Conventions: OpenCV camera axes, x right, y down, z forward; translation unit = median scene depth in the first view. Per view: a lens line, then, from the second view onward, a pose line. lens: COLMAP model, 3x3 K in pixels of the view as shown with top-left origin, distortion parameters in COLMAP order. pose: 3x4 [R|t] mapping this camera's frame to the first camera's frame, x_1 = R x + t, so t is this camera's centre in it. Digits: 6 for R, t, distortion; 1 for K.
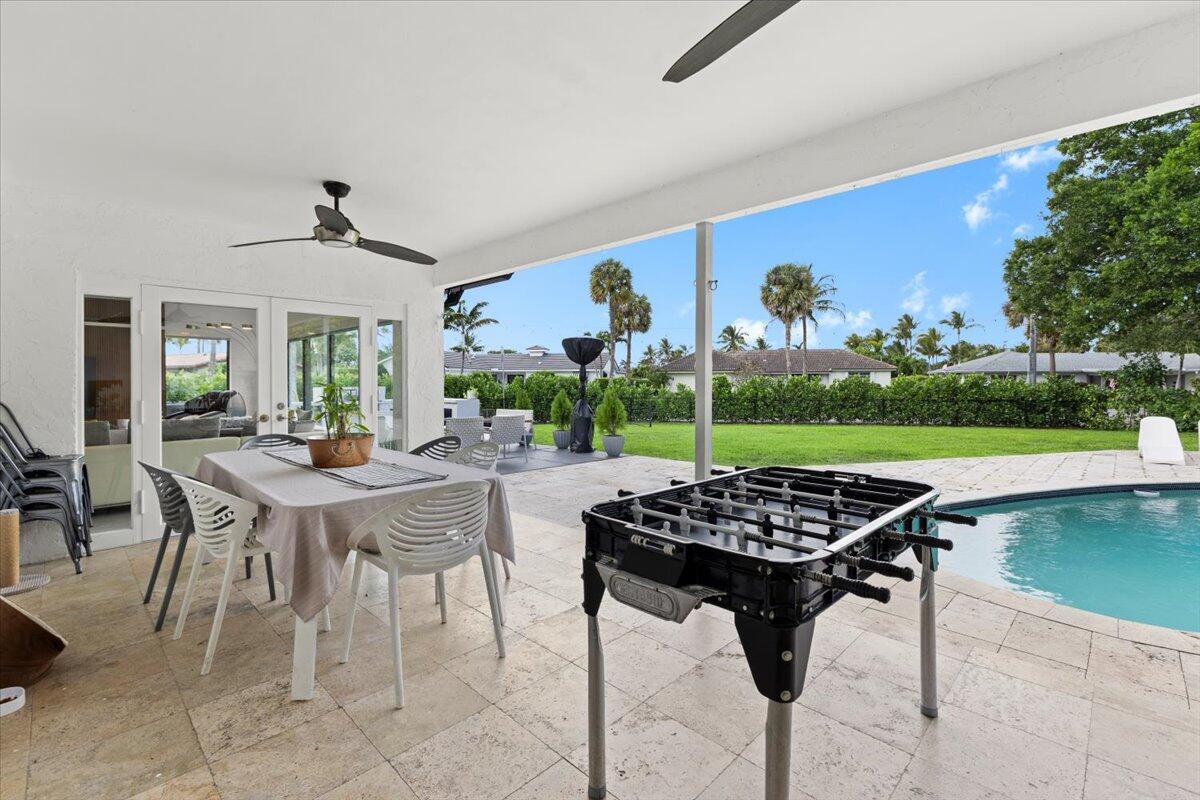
lens RADIAL K [[525.9, 0, 599.5], [0, 525.9, 381.3], [0, 0, 1]] dist [0.002067, 0.000054]
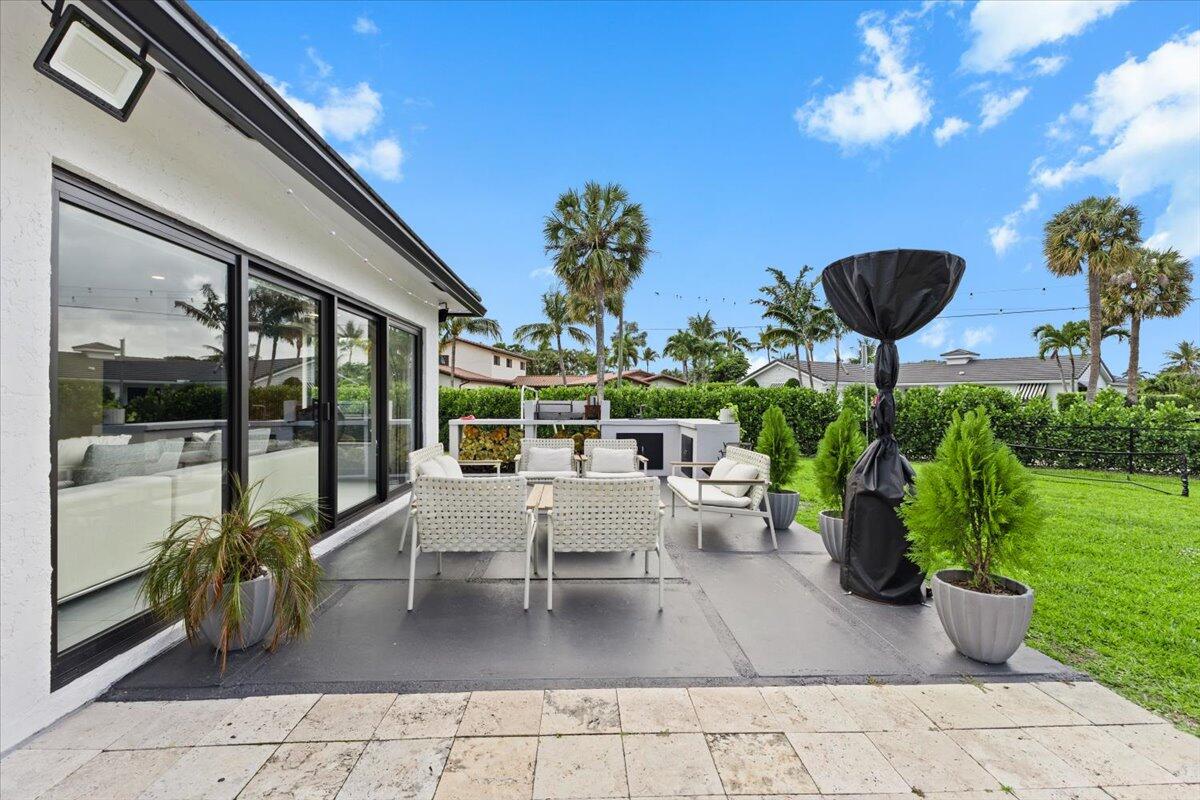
lens RADIAL K [[521.7, 0, 604.6], [0, 521.7, 397.3], [0, 0, 1]] dist [0.005050, 0.000212]
pose [[0.738226, 0.003021, -0.674547, 0.013386], [-0.004539, 0.999990, -0.000489, 0.001691], [0.674538, 0.003423, 0.738232, 0.139308]]
